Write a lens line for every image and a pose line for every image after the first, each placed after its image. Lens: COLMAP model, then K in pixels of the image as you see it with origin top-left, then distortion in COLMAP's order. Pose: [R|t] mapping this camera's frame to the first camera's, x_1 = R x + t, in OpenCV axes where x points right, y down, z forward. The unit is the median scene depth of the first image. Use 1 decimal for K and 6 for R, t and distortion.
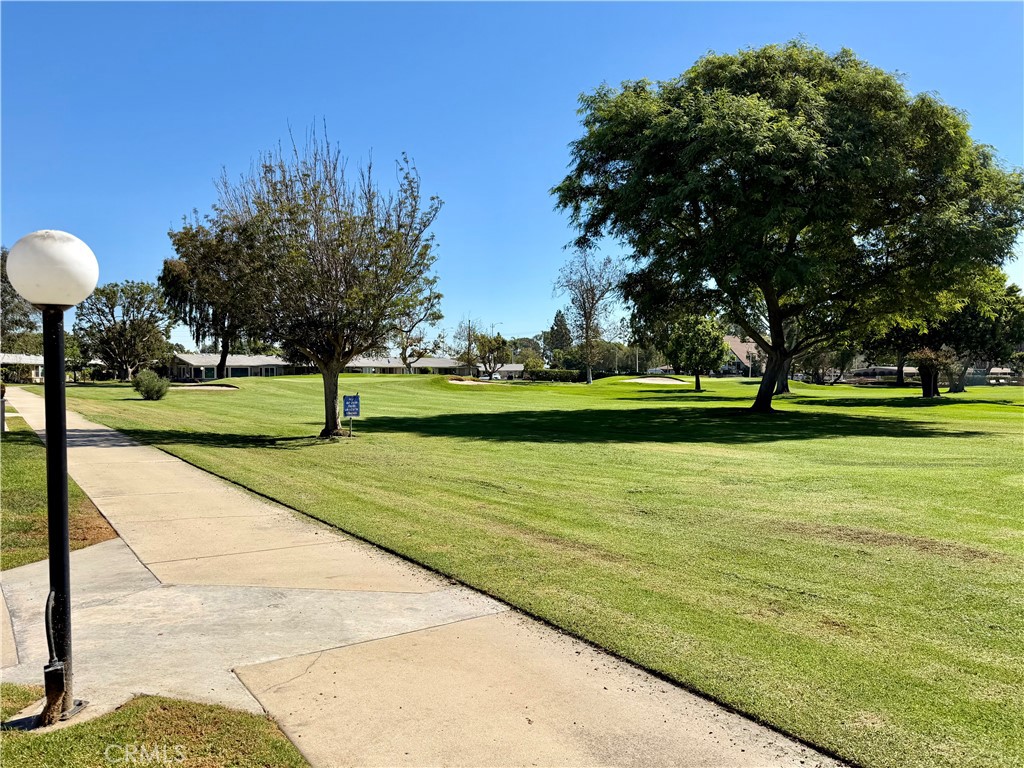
lens RADIAL K [[727.3, 0, 526.9], [0, 727.3, 369.8], [0, 0, 1]] dist [0.098245, -0.102746]
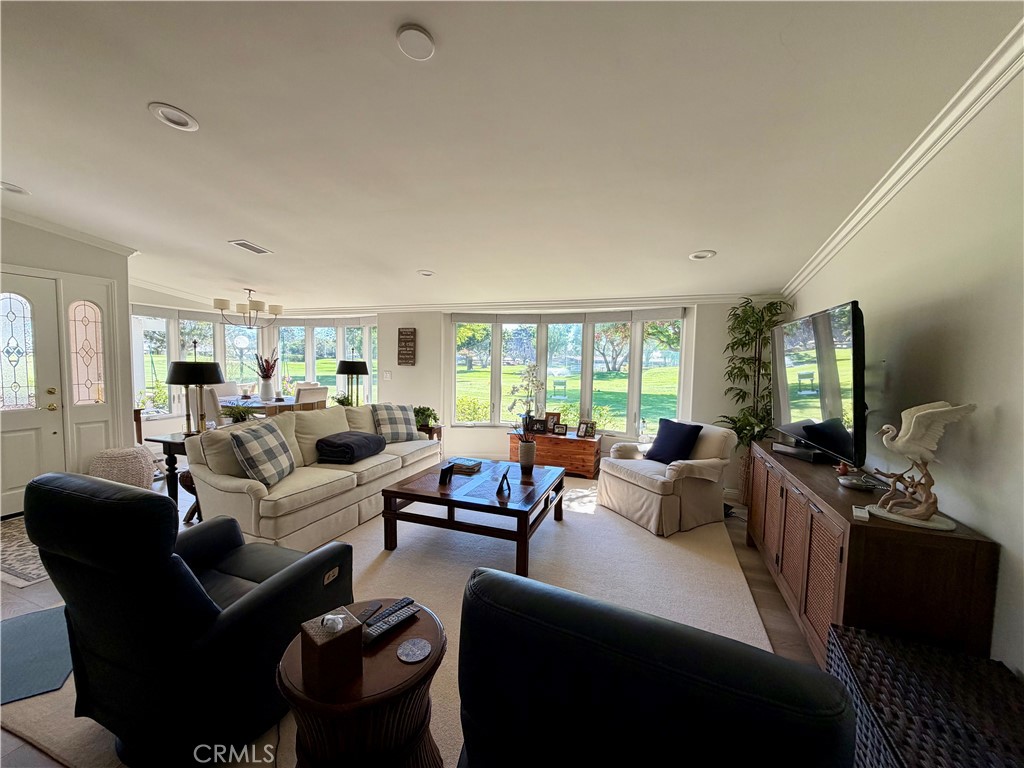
lens RADIAL K [[408.2, 0, 507.9], [0, 408.2, 385.7], [0, 0, 1]] dist [0.000612, 0.000029]
pose [[0.855353, -0.019592, 0.517676, -0.030172], [-0.018185, 0.997533, 0.067801, -0.002738], [-0.517727, -0.067408, 0.852886, -0.189475]]
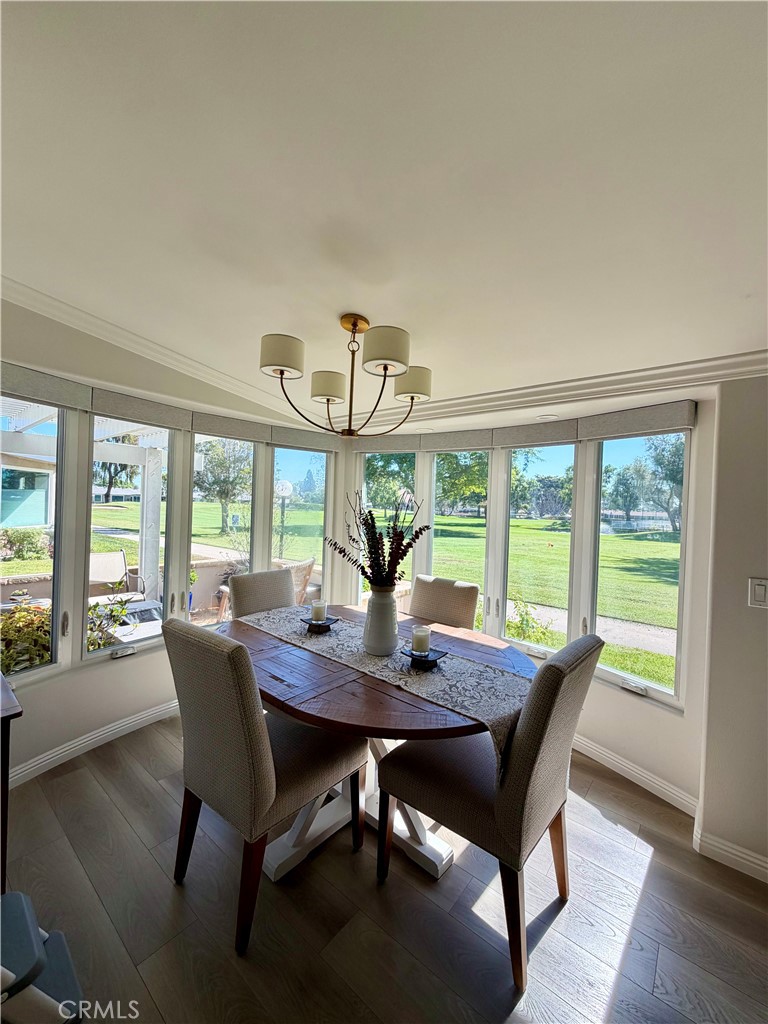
lens RADIAL K [[408.2, 0, 382.8], [0, 408.2, 507.0], [0, 0, 1]] dist [0.000612, 0.000029]
pose [[0.972713, 0.033829, 0.229532, -0.037035], [-0.035446, 0.999367, 0.002927, -0.003082], [-0.229288, -0.010983, 0.973297, -0.103368]]
